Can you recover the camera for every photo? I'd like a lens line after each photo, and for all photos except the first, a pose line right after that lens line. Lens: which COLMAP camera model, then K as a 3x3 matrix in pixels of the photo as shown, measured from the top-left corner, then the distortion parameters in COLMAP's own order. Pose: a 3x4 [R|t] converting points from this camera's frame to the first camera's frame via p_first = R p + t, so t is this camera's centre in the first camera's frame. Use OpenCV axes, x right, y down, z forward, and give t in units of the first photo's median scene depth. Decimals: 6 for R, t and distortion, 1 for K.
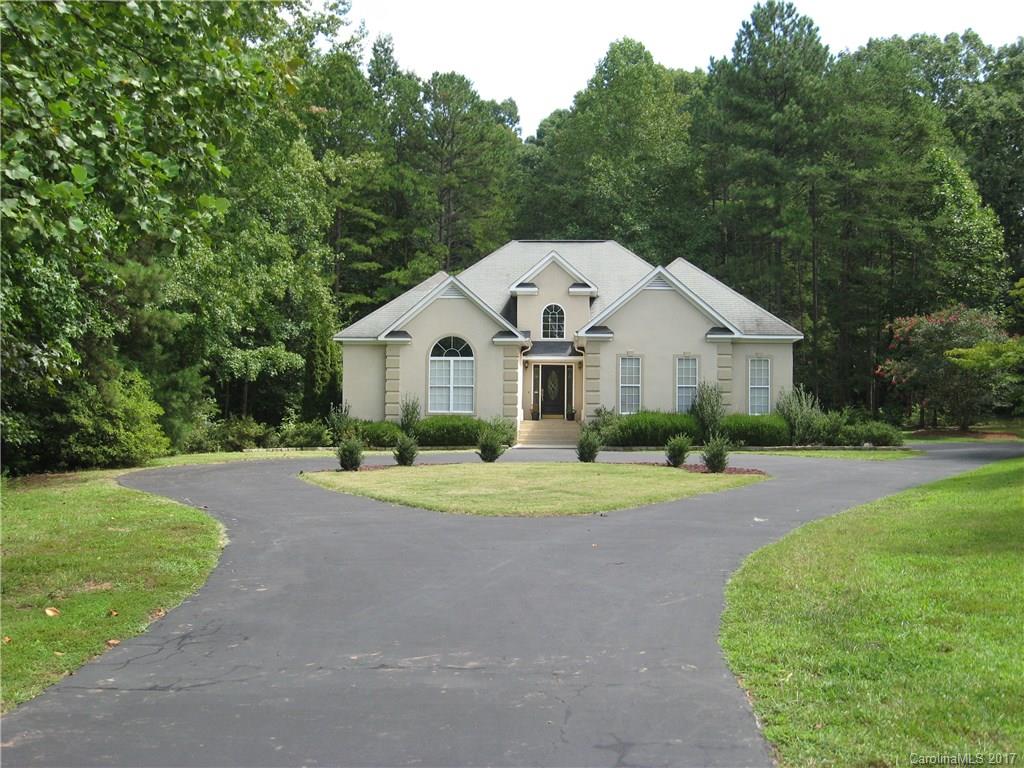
lens RADIAL K [[1052.8, 0, 518.1], [0, 1052.8, 379.6], [0, 0, 1]] dist [-0.118505, 0.000000]
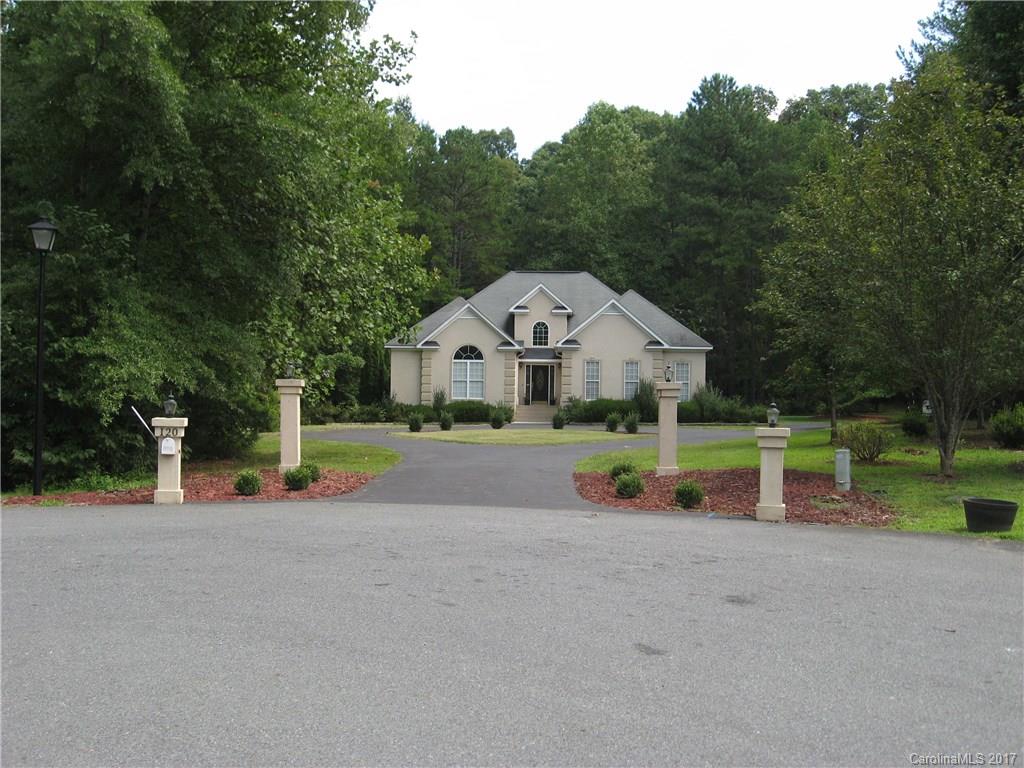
lens RADIAL K [[1052.8, 0, 513.6], [0, 1052.8, 376.6], [0, 0, 1]] dist [-0.118505, 0.000000]
pose [[0.999980, 0.005887, 0.002288, -0.004698], [-0.005903, 0.999959, 0.006857, -0.008235], [-0.002248, -0.006870, 0.999974, -0.392857]]
